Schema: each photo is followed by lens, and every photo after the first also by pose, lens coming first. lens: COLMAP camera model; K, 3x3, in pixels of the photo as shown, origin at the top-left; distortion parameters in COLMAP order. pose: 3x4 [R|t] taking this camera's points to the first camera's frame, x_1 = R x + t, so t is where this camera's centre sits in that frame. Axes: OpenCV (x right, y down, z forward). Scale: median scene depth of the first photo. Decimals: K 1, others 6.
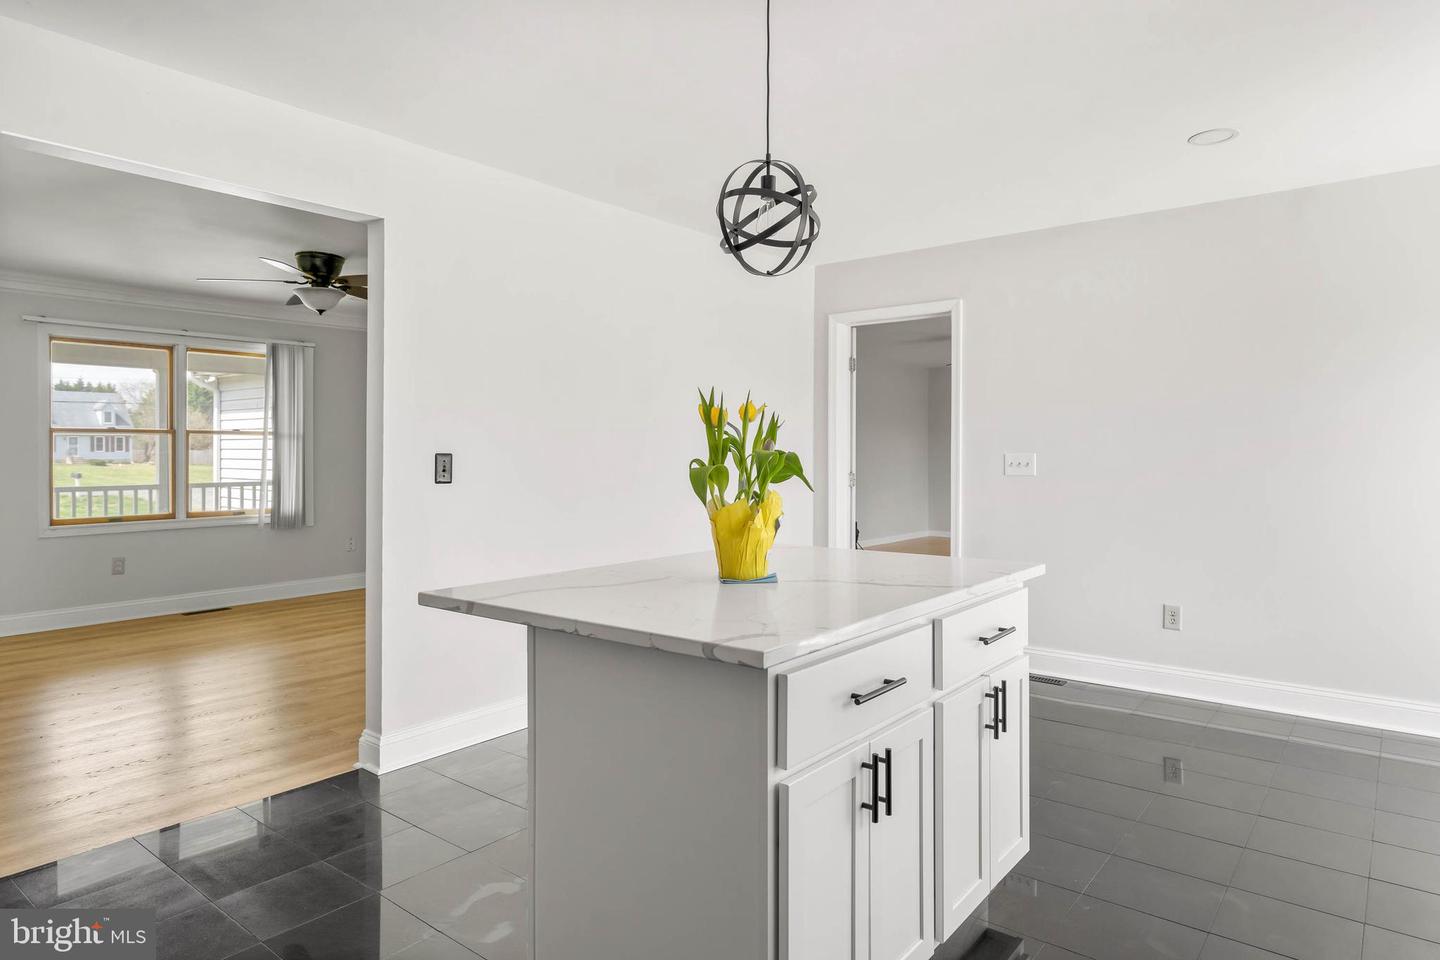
lens RADIAL K [[871.5, 0, 727.5], [0, 871.5, 446.8], [0, 0, 1]] dist [0.005327, 0.000088]
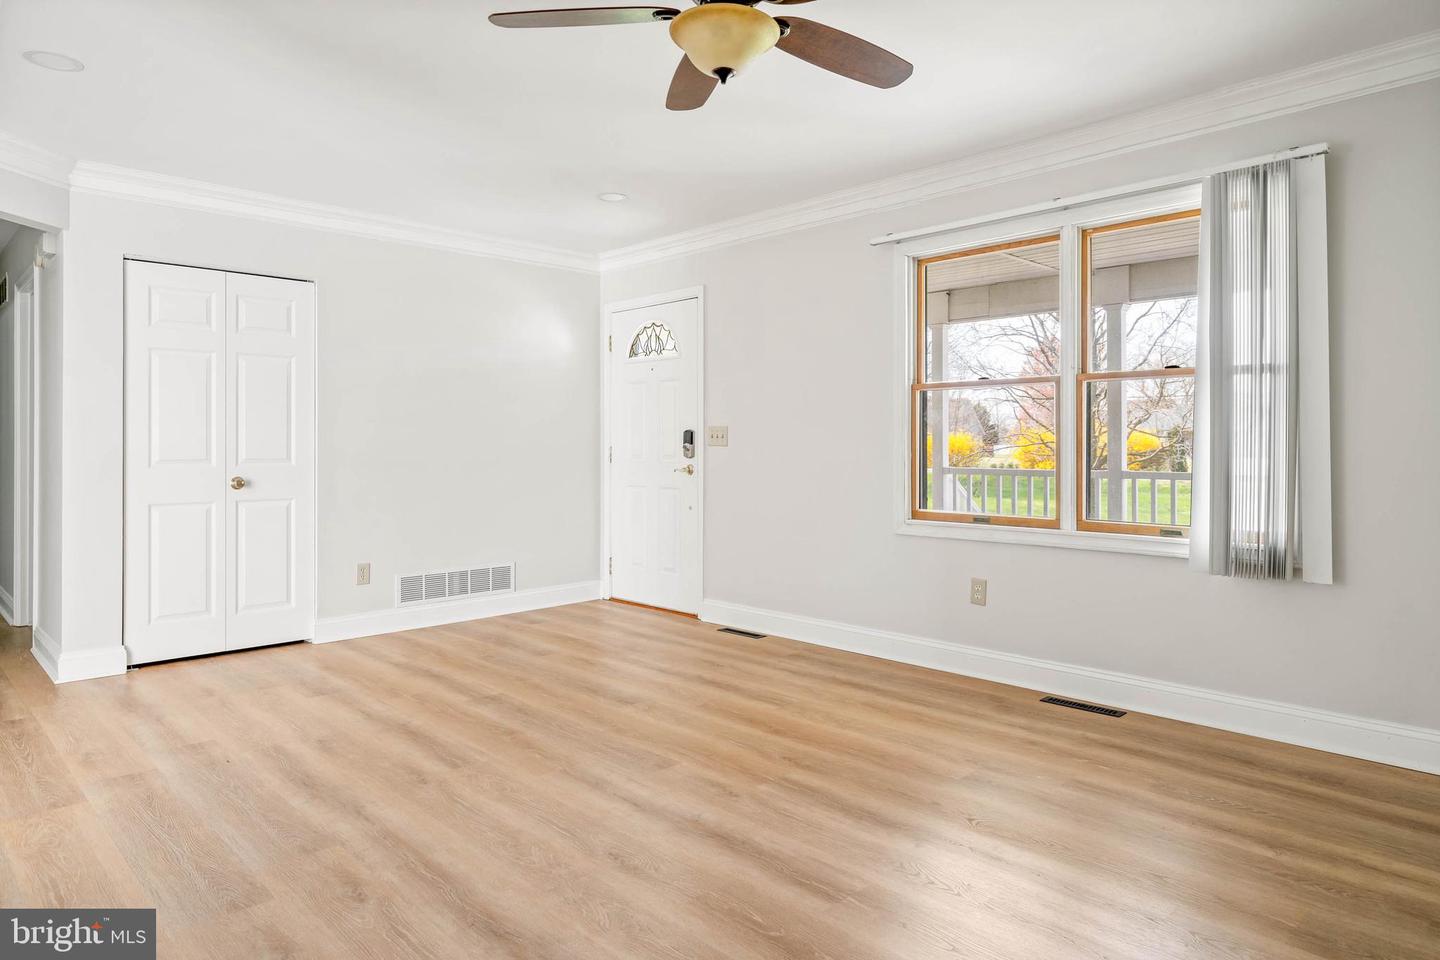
lens RADIAL K [[871.5, 0, 727.5], [0, 871.5, 446.8], [0, 0, 1]] dist [0.005327, 0.000088]
pose [[-0.104828, 0.005070, -0.994477, -0.032334], [0.006615, 0.999968, 0.004401, 0.023607], [0.994468, -0.006118, -0.104858, 0.842868]]
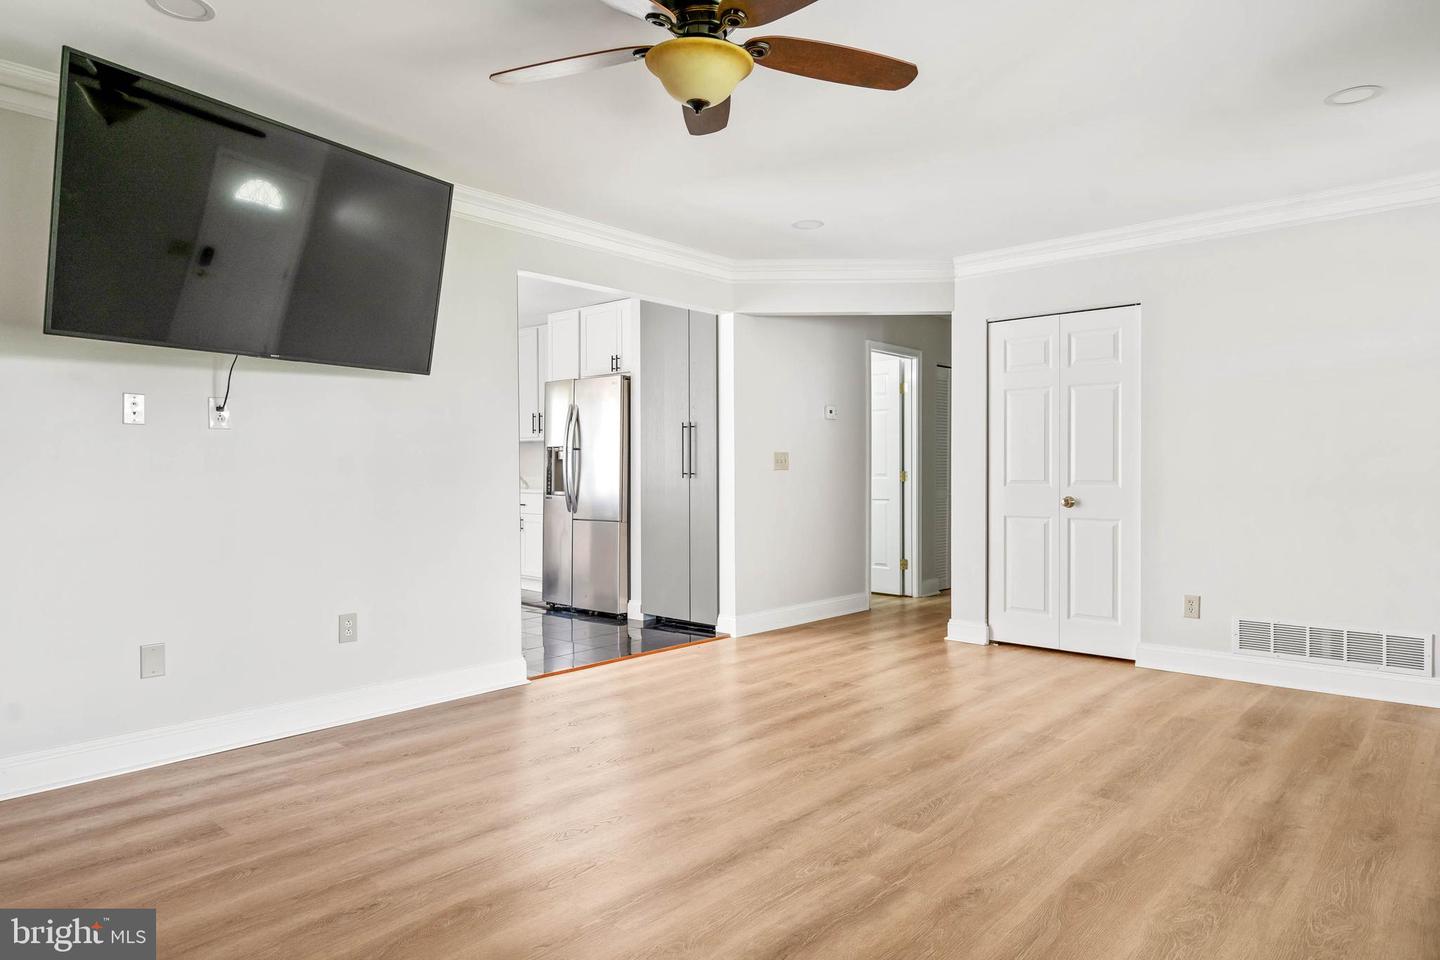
lens RADIAL K [[869.9, 0, 720.0], [0, 869.9, 480.0], [0, 0, 1]] dist [0.004651, 0.000924]
pose [[-0.999303, 0.005595, 0.036916, -0.403575], [0.005789, 0.999970, 0.005152, 0.027802], [-0.036886, 0.005362, -0.999305, 1.163838]]
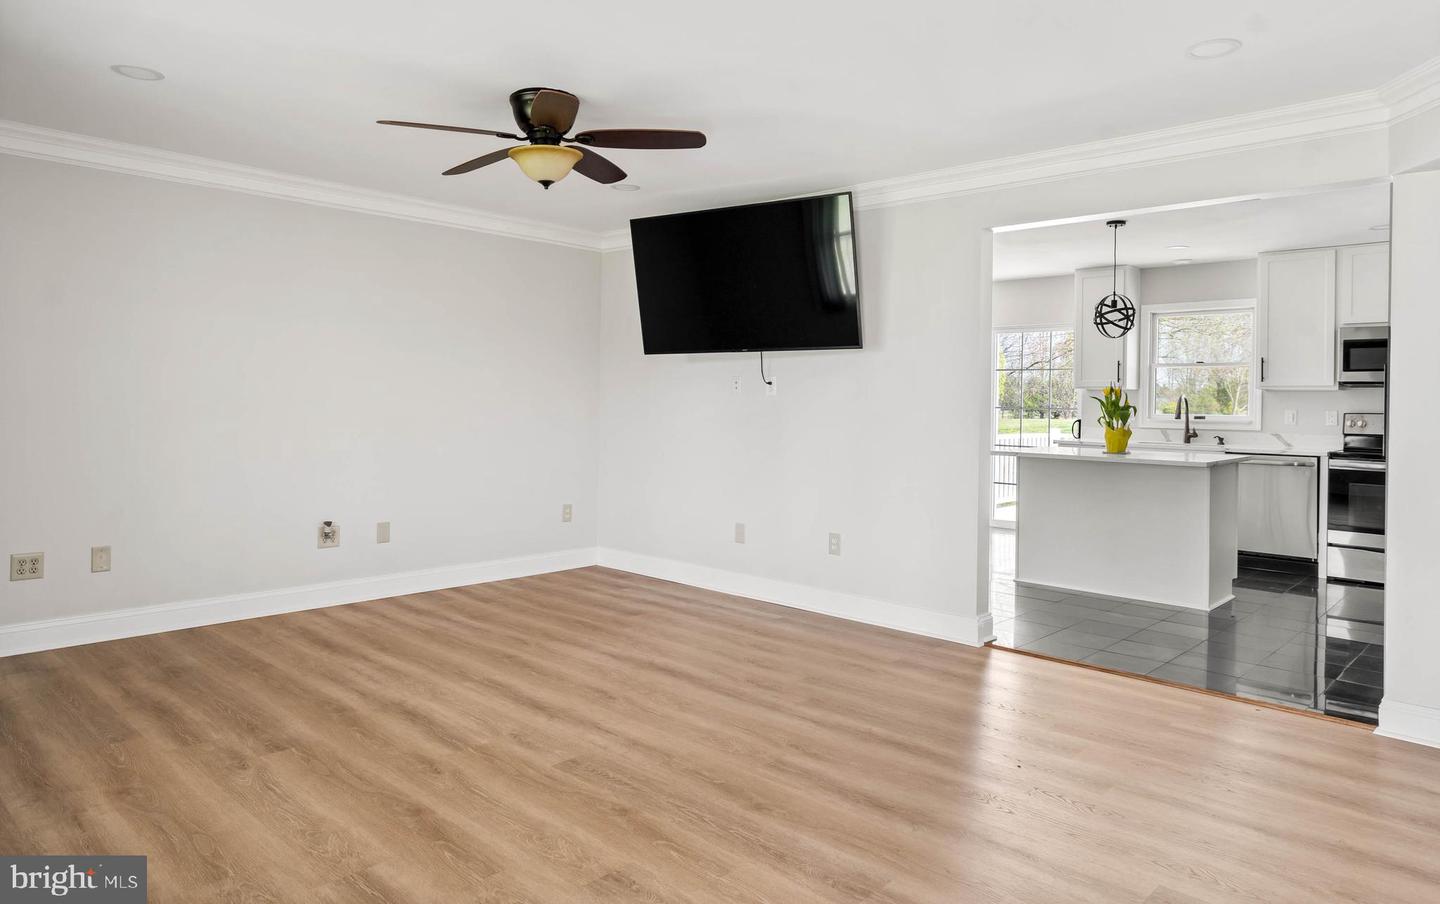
lens RADIAL K [[916.2, 0, 722.4], [0, 916.2, 401.1], [0, 0, 1]] dist [0.018746, -0.001604]
pose [[0.065187, 0.002300, 0.997870, -0.930309], [-0.019418, 0.999811, -0.001036, 0.005375], [-0.997684, -0.019309, 0.065219, 0.659629]]
